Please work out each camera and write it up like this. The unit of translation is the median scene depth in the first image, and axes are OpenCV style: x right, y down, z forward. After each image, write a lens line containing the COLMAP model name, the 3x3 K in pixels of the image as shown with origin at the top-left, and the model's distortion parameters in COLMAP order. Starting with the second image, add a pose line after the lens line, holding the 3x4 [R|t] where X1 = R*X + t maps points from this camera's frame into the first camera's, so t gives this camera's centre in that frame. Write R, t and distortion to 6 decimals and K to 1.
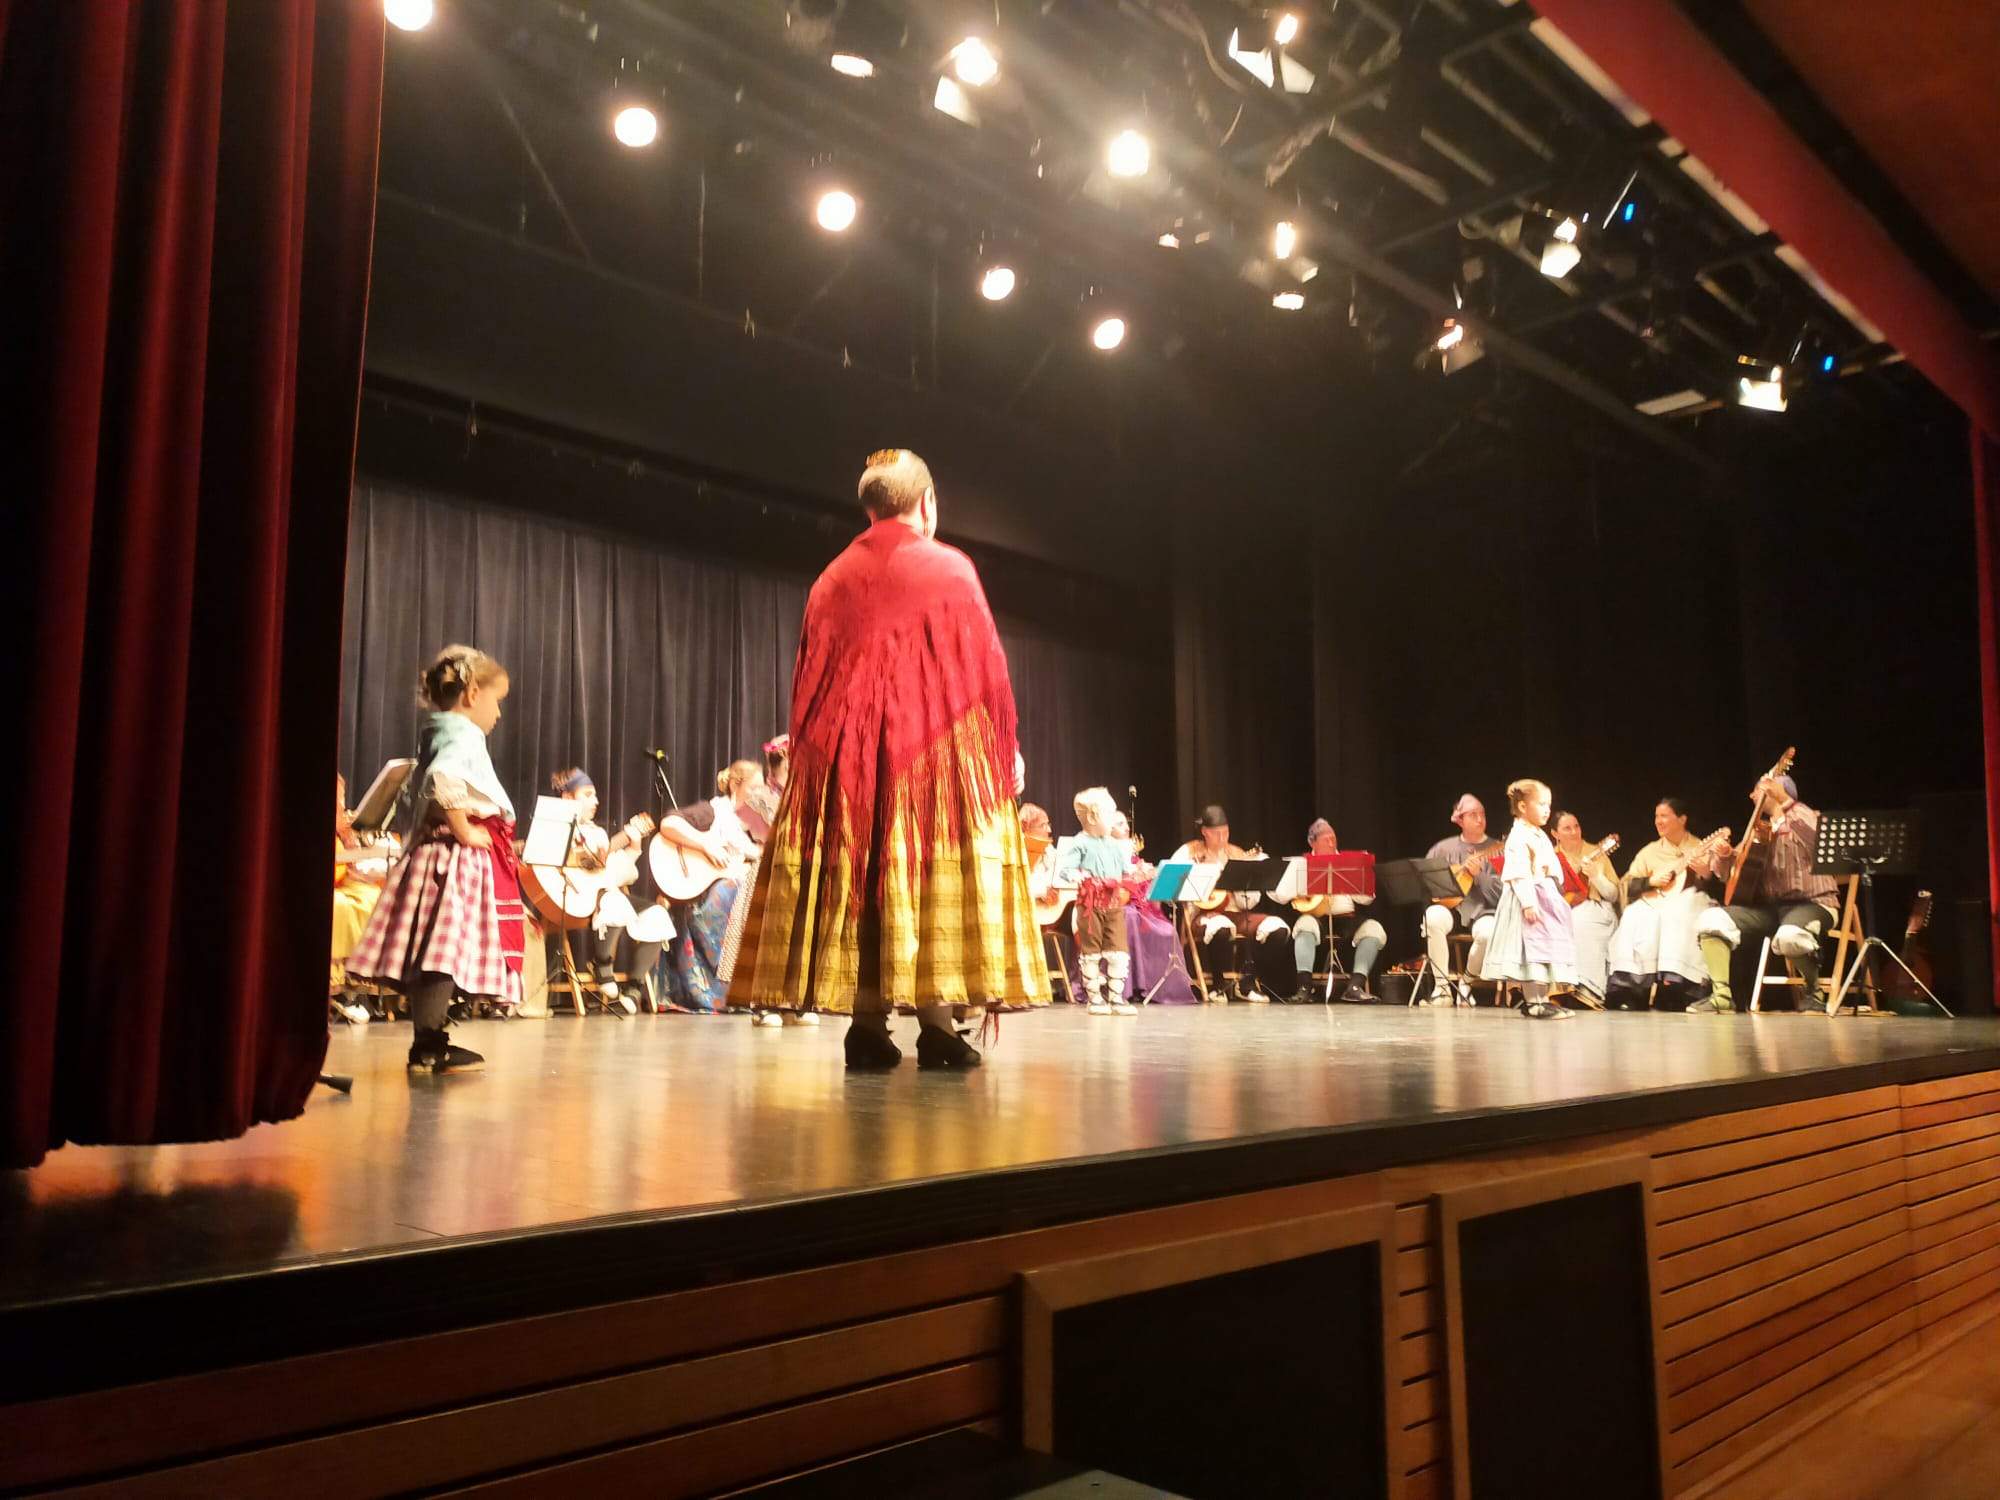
lens RADIAL K [[1474.2, 0, 1015.6], [0, 1474.2, 756.8], [0, 0, 1]] dist [0.065160, -0.073185]
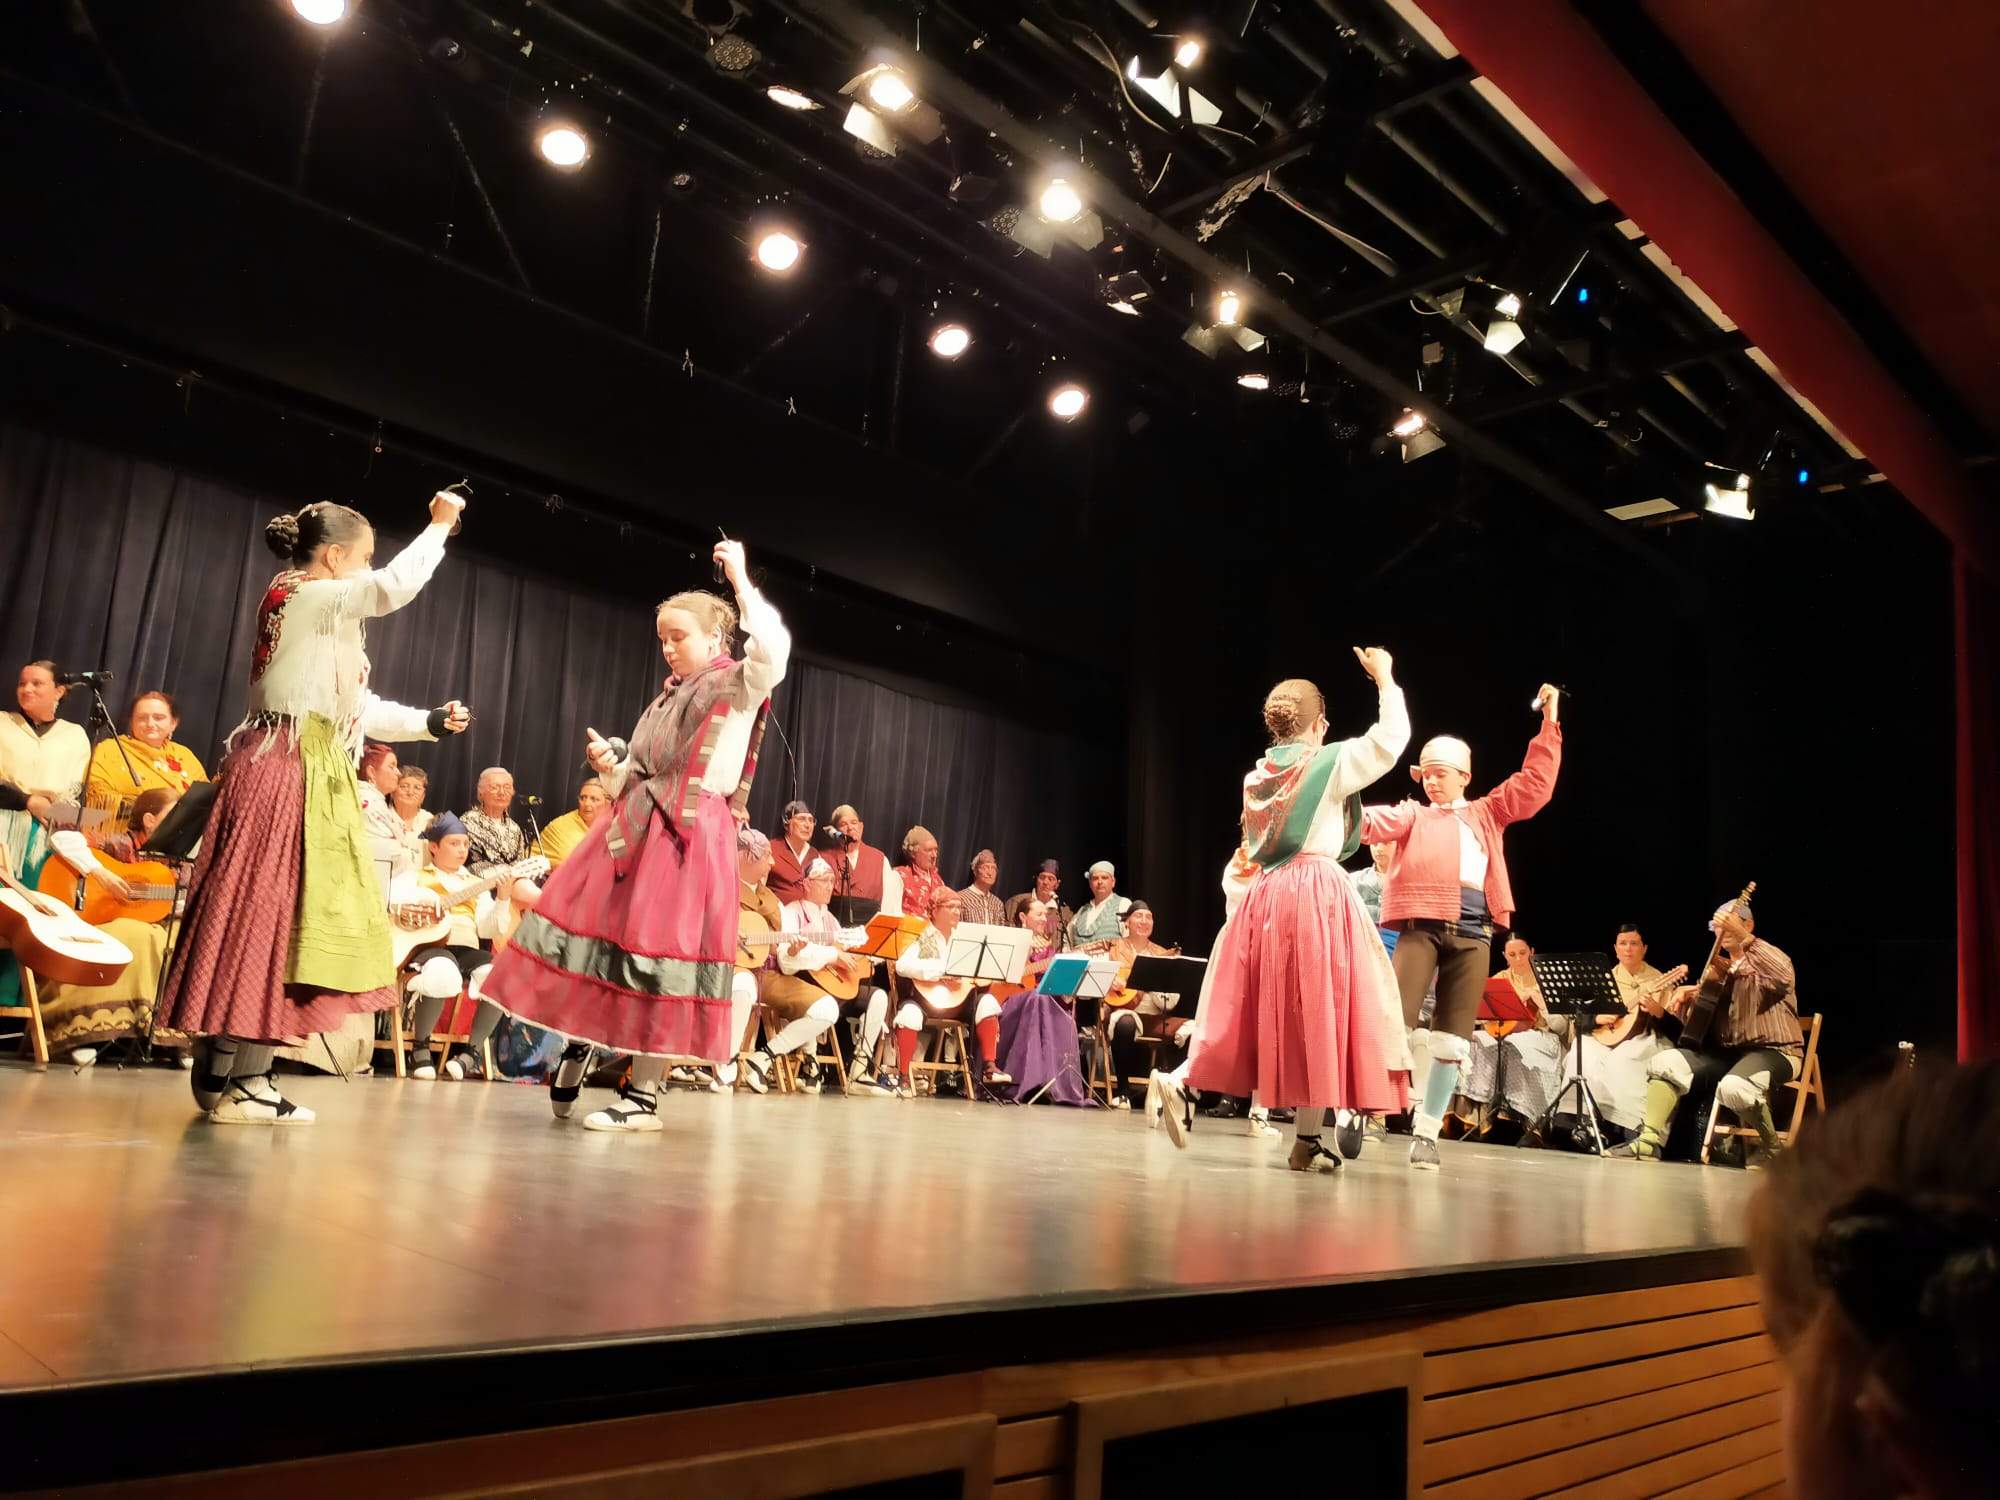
lens RADIAL K [[1474.2, 0, 1005.1], [0, 1474.2, 759.9], [0, 0, 1]] dist [0.065160, -0.073185]
pose [[0.997399, 0.071278, -0.010711, 0.062566], [-0.071767, 0.995865, -0.055705, 0.003897], [0.006696, 0.056329, 0.998390, 0.061570]]
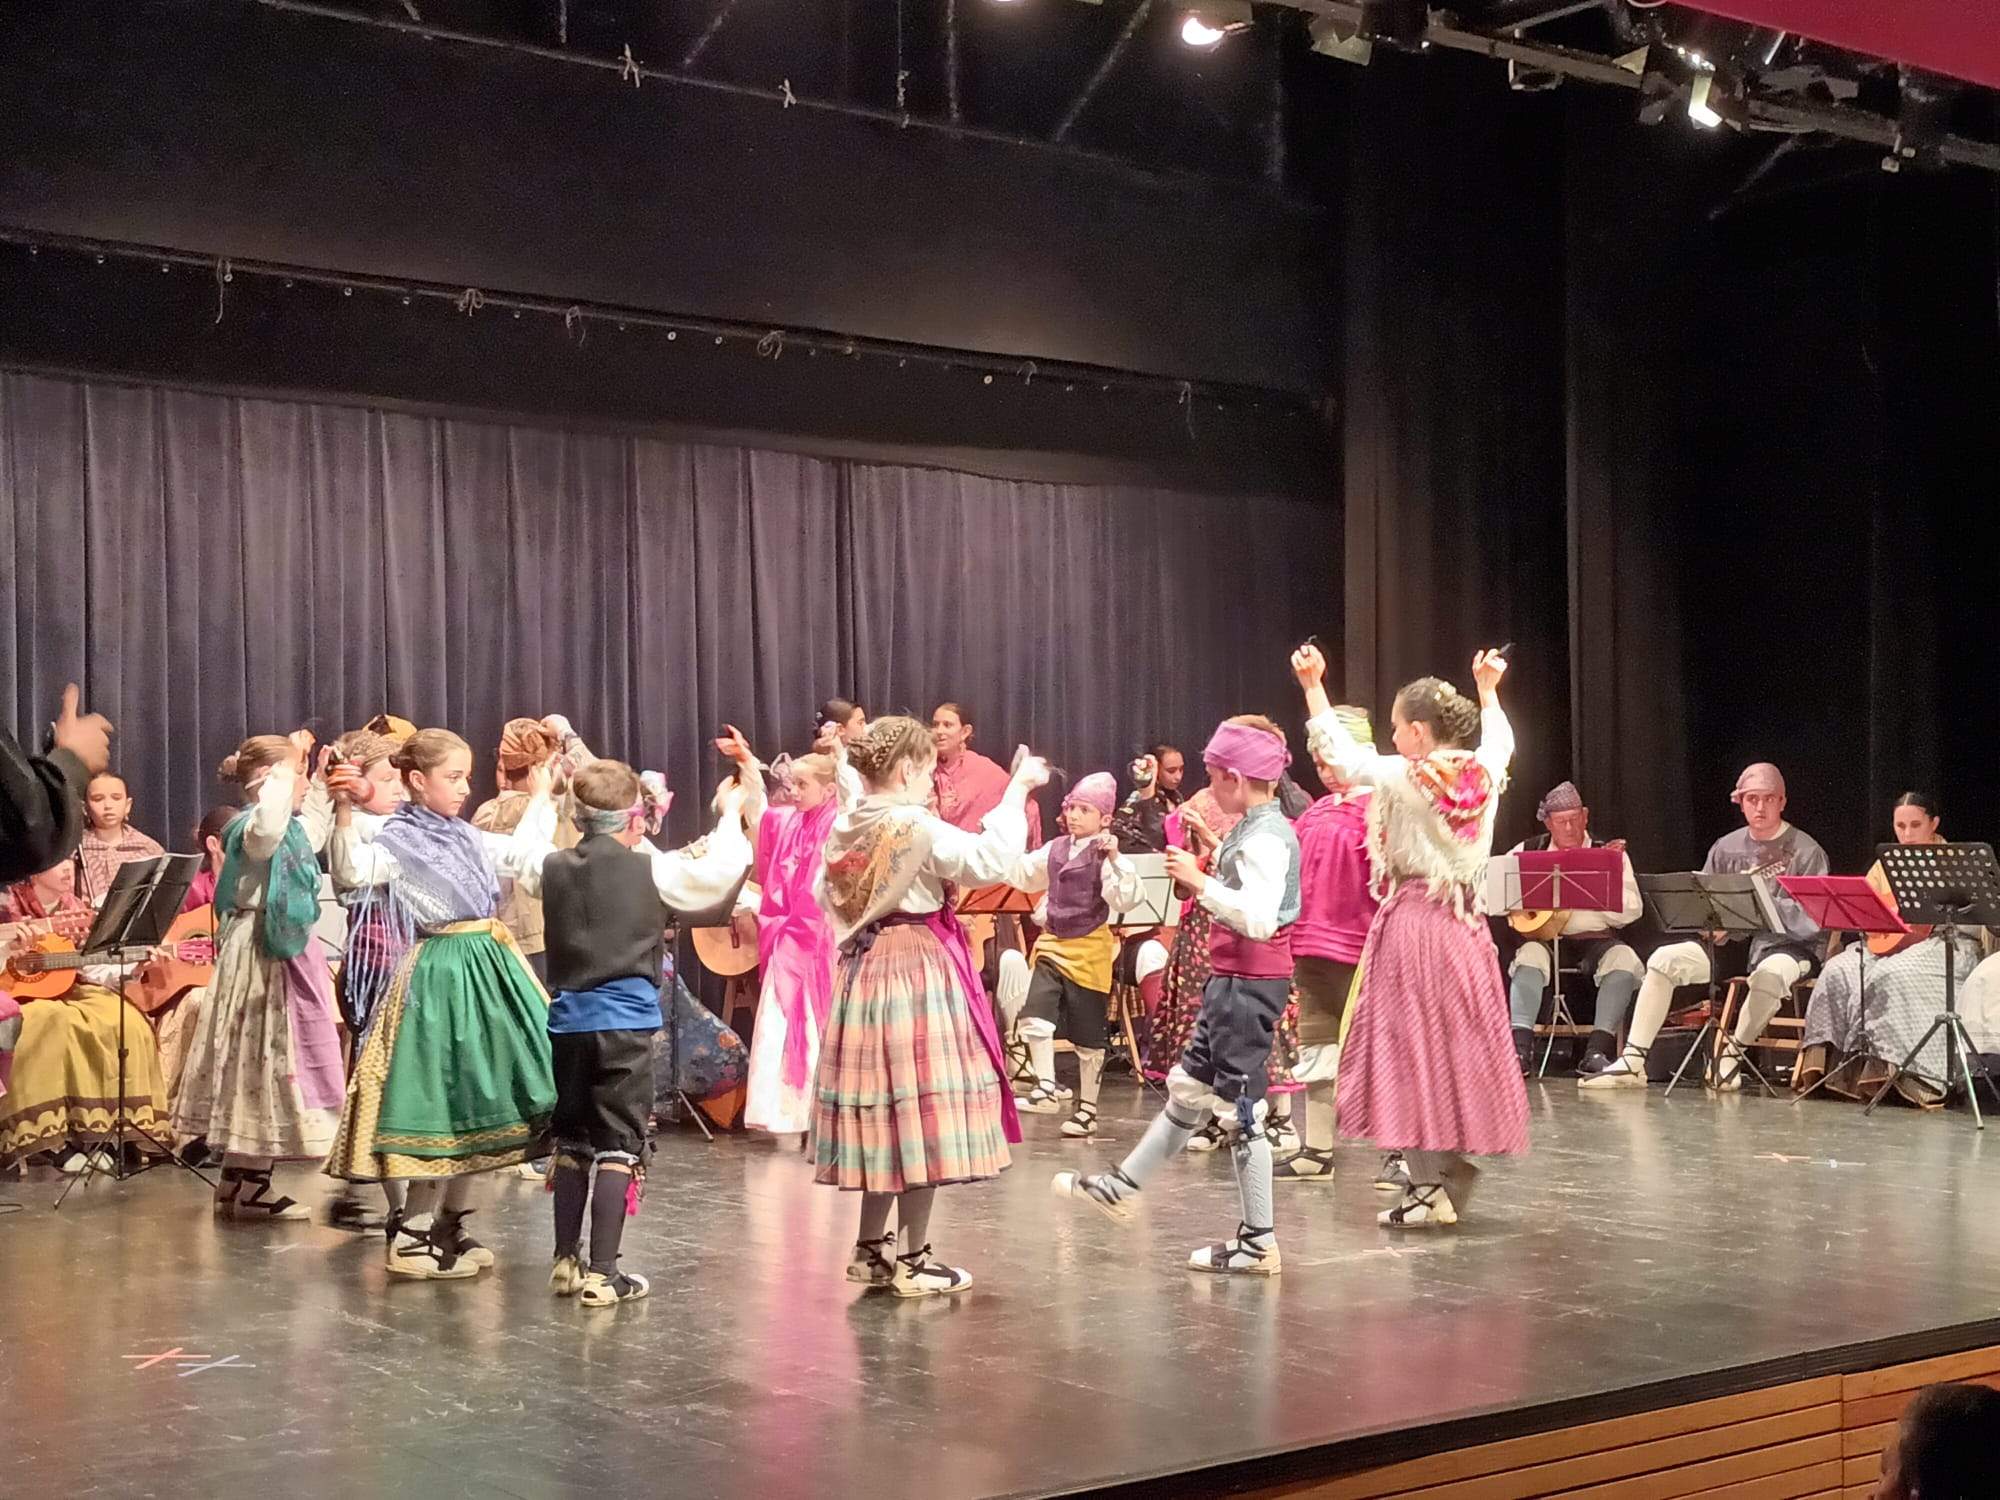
lens RADIAL K [[2725.3, 0, 1009.2], [0, 2725.3, 770.8], [0, 0, 1]] dist [0.090620, 0.000000]
pose [[0.992738, -0.006569, -0.120115, 0.148179], [0.021115, 0.992521, 0.120233, -0.141938], [0.118427, -0.121896, 0.985452, -0.241761]]
